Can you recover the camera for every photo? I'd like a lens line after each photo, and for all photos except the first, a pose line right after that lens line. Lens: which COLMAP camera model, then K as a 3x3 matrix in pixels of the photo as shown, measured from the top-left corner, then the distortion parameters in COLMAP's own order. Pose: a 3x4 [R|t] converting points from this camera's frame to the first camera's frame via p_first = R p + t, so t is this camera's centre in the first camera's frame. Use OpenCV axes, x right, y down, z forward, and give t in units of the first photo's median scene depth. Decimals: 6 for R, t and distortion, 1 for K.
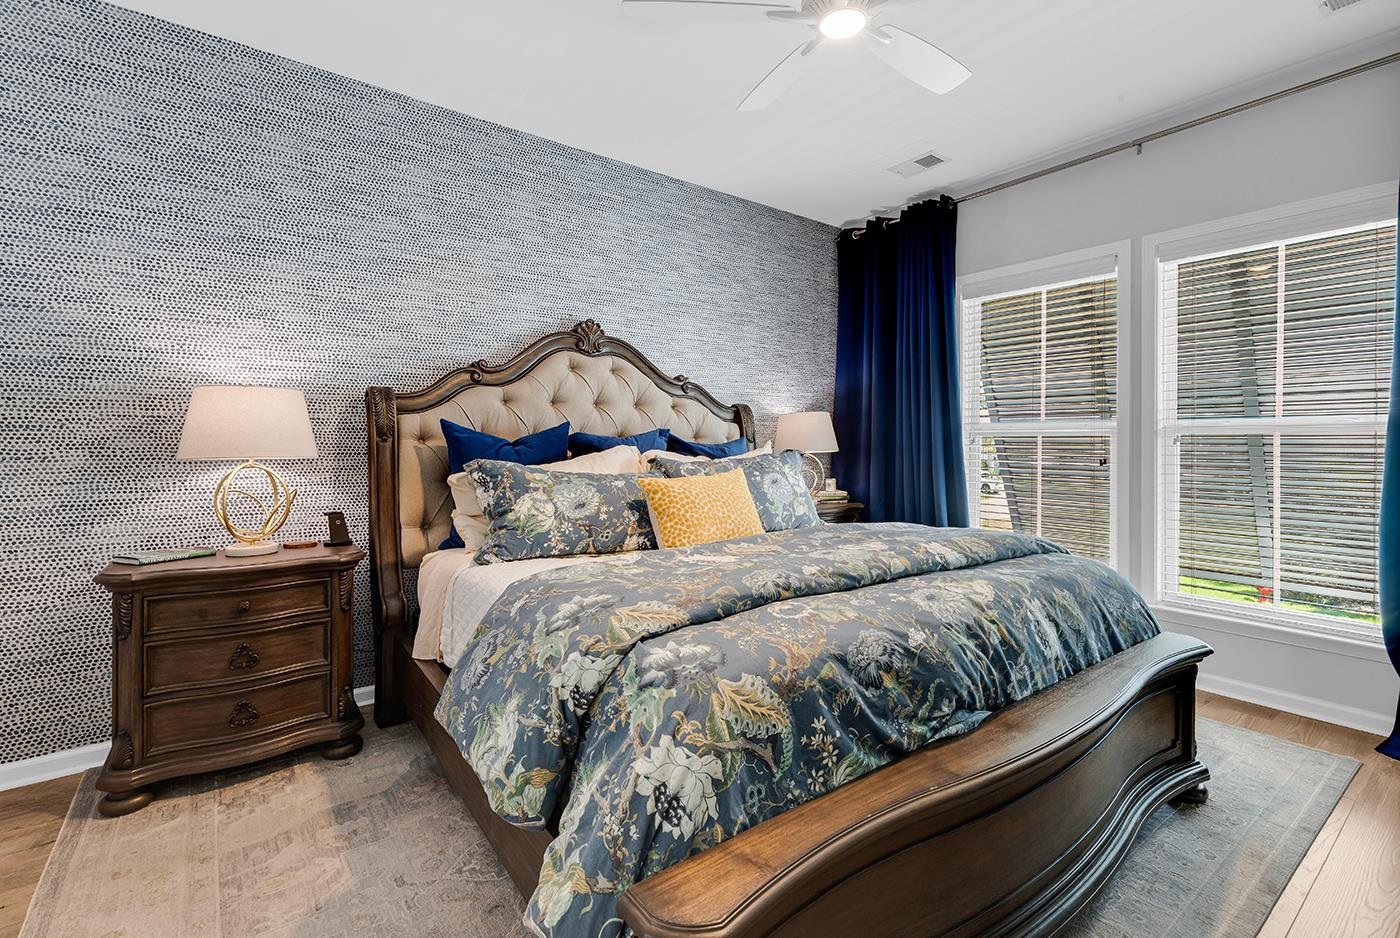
lens RADIAL K [[631.8, 0, 696.8], [0, 631.8, 446.1], [0, 0, 1]] dist [-0.001396, -0.000088]
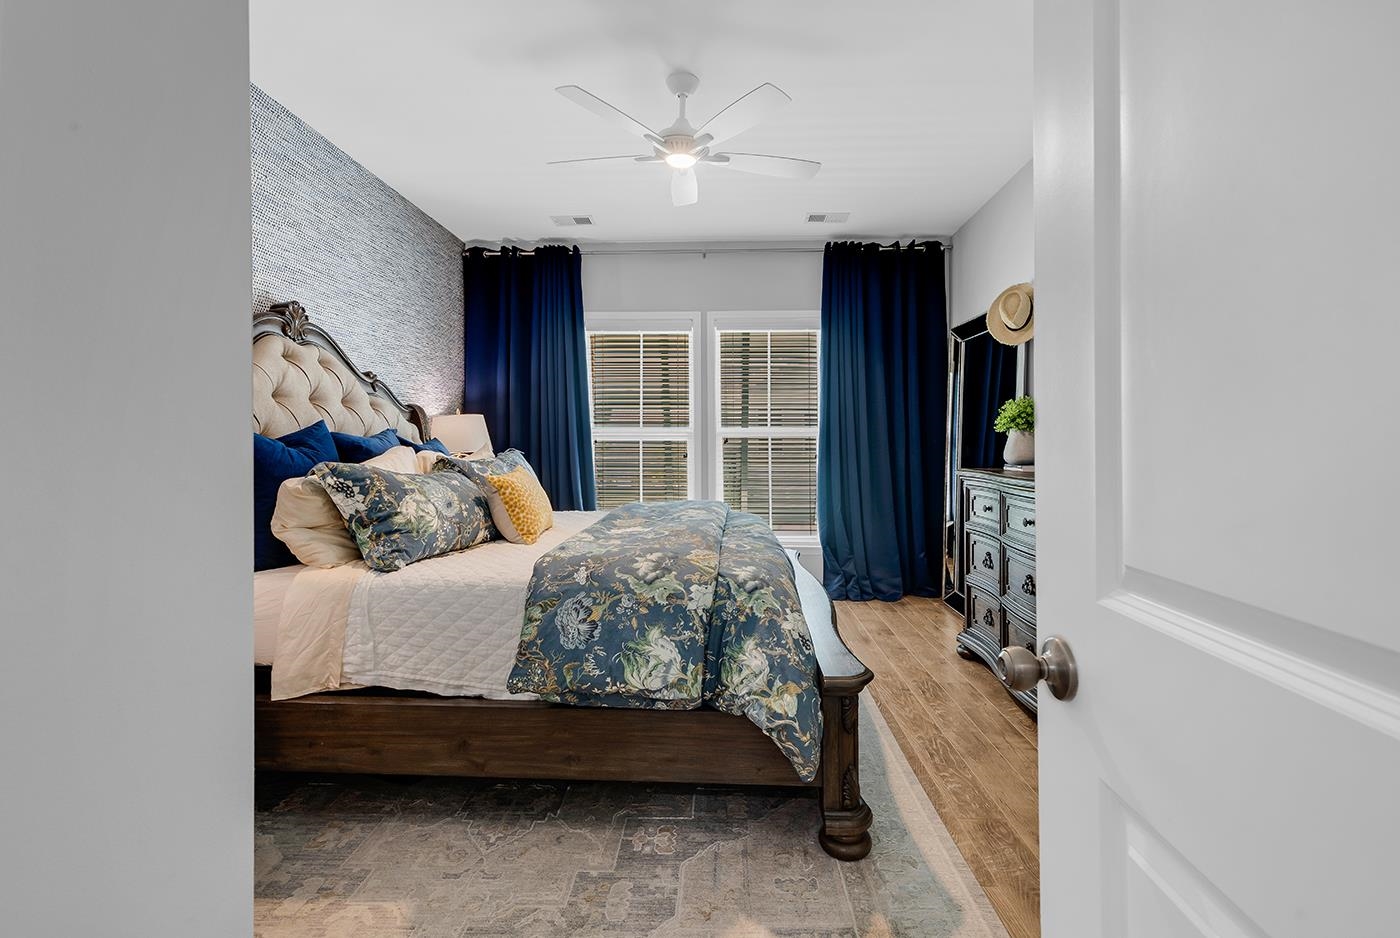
lens RADIAL K [[646.7, 0, 697.8], [0, 646.7, 427.3], [0, 0, 1]] dist [-0.000970, -0.000853]
pose [[0.623870, 0.019650, 0.781281, -0.569310], [0.002189, 0.999636, -0.026889, -0.002049], [-0.781525, 0.018486, 0.623600, 0.015219]]
